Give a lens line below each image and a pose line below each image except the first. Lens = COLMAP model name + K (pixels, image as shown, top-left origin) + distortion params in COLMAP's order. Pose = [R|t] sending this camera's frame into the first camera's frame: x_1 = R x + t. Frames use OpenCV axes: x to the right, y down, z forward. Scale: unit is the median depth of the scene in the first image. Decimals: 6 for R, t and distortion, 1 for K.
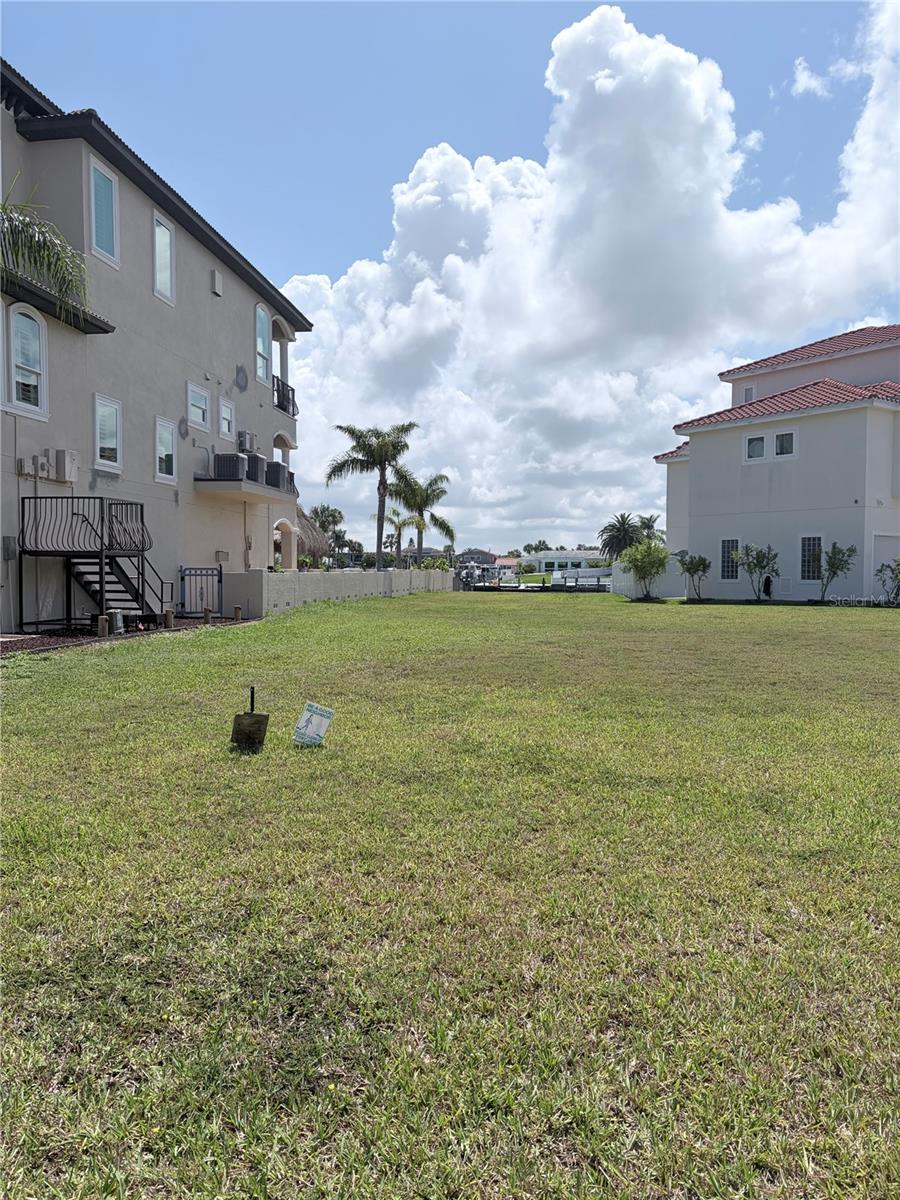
lens RADIAL K [[908.1, 0, 449.4], [0, 908.1, 595.4], [0, 0, 1]] dist [0.110419, 0.002539]
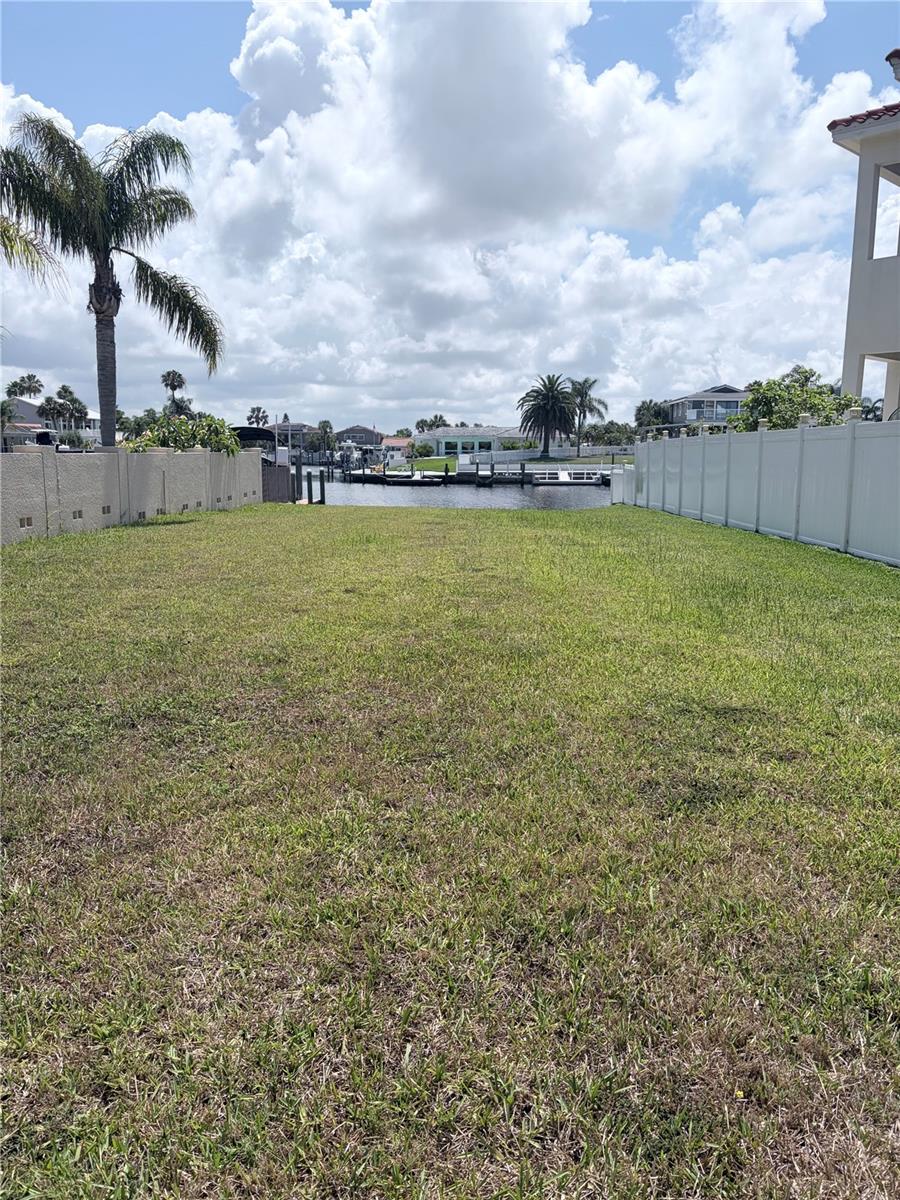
lens RADIAL K [[908.1, 0, 450.8], [0, 908.1, 605.3], [0, 0, 1]] dist [0.110419, 0.002539]
pose [[0.992525, -0.017167, 0.120827, 0.015913], [0.000295, 0.990391, 0.138294, -0.006790], [-0.122040, -0.137225, 0.982993, 0.237542]]
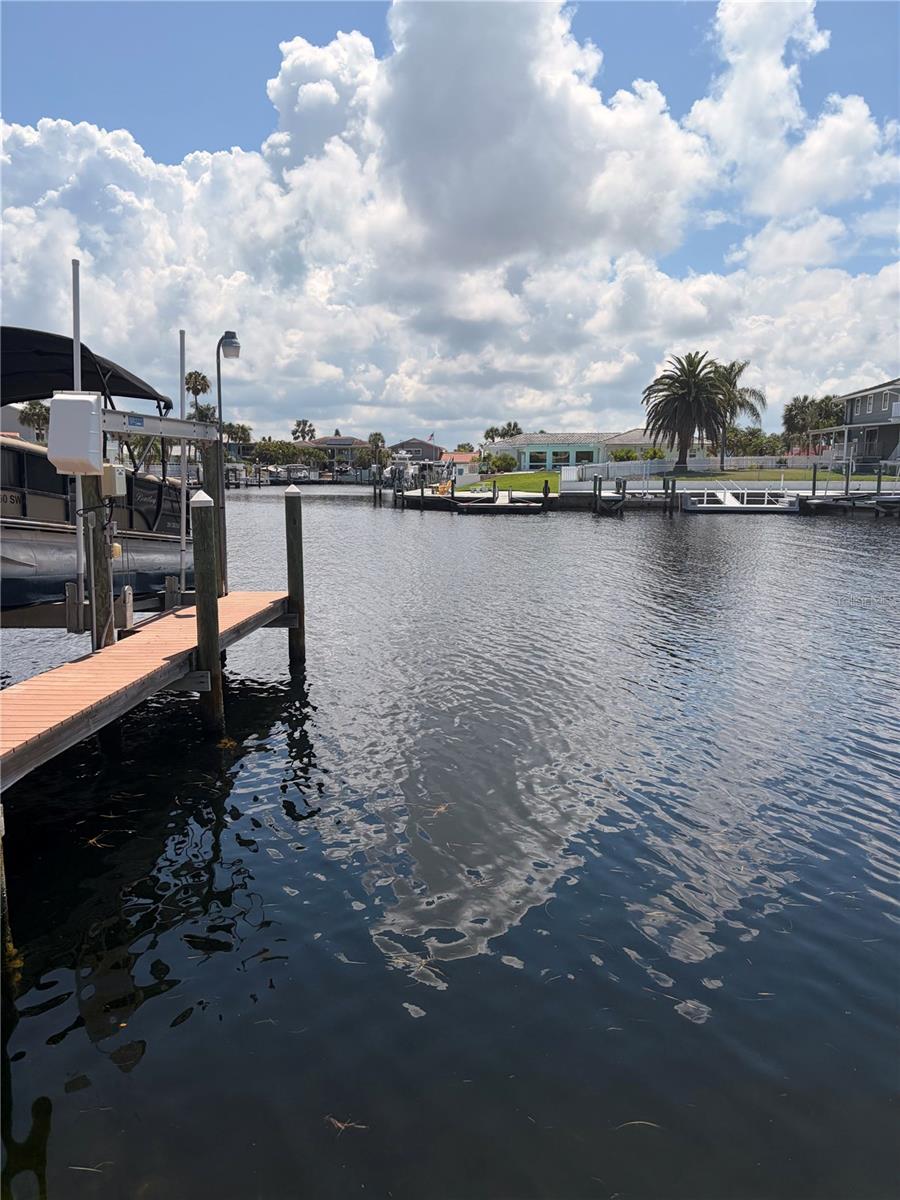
lens RADIAL K [[908.1, 0, 449.2], [0, 908.1, 603.4], [0, 0, 1]] dist [0.110419, 0.002539]
pose [[0.998127, -0.005823, 0.060893, 0.020038], [-0.001268, 0.993275, 0.115768, -0.008793], [-0.061158, -0.115628, 0.991408, 0.442682]]
